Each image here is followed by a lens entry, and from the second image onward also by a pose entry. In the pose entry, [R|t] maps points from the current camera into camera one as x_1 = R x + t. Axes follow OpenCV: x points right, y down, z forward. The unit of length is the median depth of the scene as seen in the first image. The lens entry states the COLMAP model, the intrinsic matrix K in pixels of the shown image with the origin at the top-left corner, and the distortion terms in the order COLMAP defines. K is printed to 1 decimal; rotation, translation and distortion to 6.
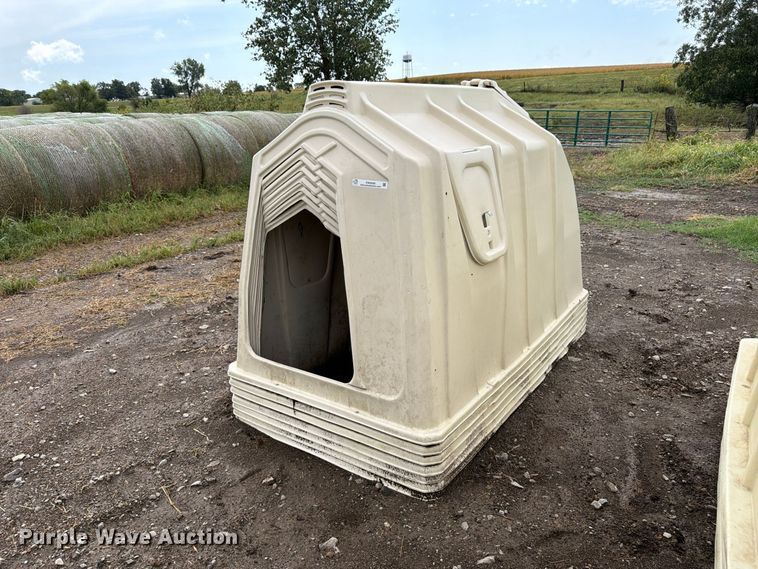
lens RADIAL K [[540.0, 0, 376.9], [0, 540.0, 281.1], [0, 0, 1]] dist [0.046284, -0.061518]
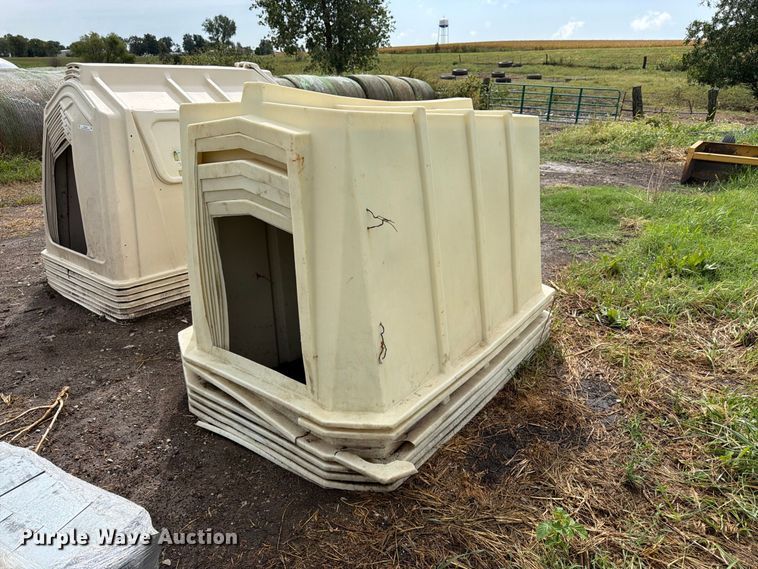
lens RADIAL K [[540.0, 0, 383.9], [0, 540.0, 284.2], [0, 0, 1]] dist [0.046284, -0.061518]
pose [[0.997907, 0.055861, -0.032569, 0.107389], [-0.053771, 0.996634, 0.061879, 0.015620], [0.035916, -0.059998, 0.997552, -0.071193]]
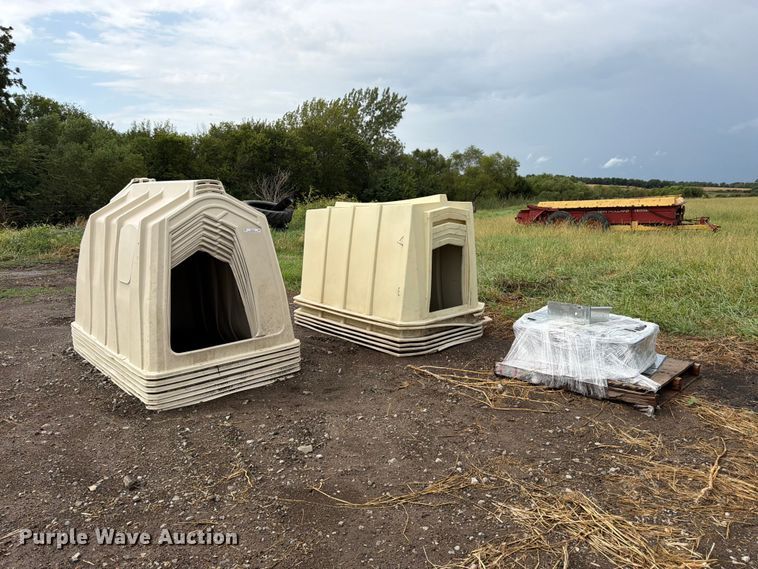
lens RADIAL K [[540.0, 0, 385.5], [0, 540.0, 284.8], [0, 0, 1]] dist [0.046284, -0.061518]
pose [[0.220683, -0.125611, 0.967223, -0.211045], [0.280510, 0.957948, 0.060405, 0.003846], [-0.934138, 0.257986, 0.246638, 0.008455]]
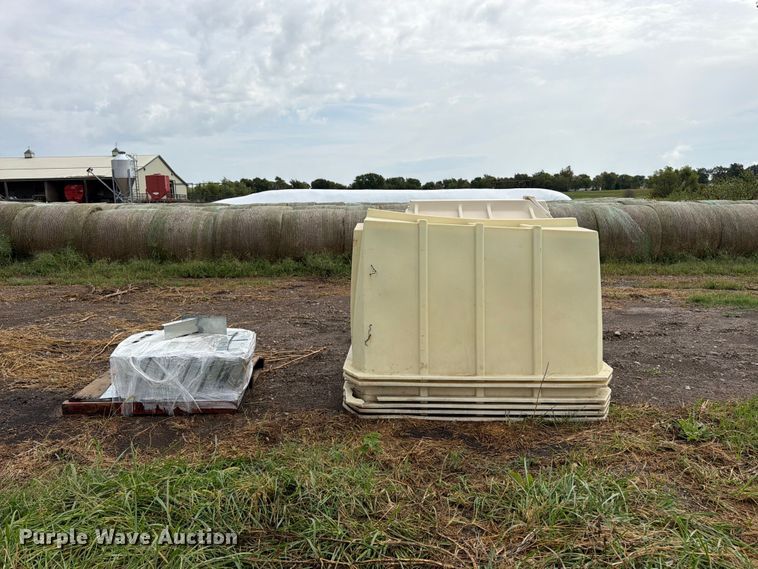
lens RADIAL K [[540.0, 0, 376.1], [0, 540.0, 282.3], [0, 0, 1]] dist [0.046284, -0.061518]
pose [[0.530631, 0.145899, -0.834952, 0.274074], [-0.262229, 0.965004, 0.001972, 0.013388], [0.806019, 0.217903, 0.550320, -0.079965]]
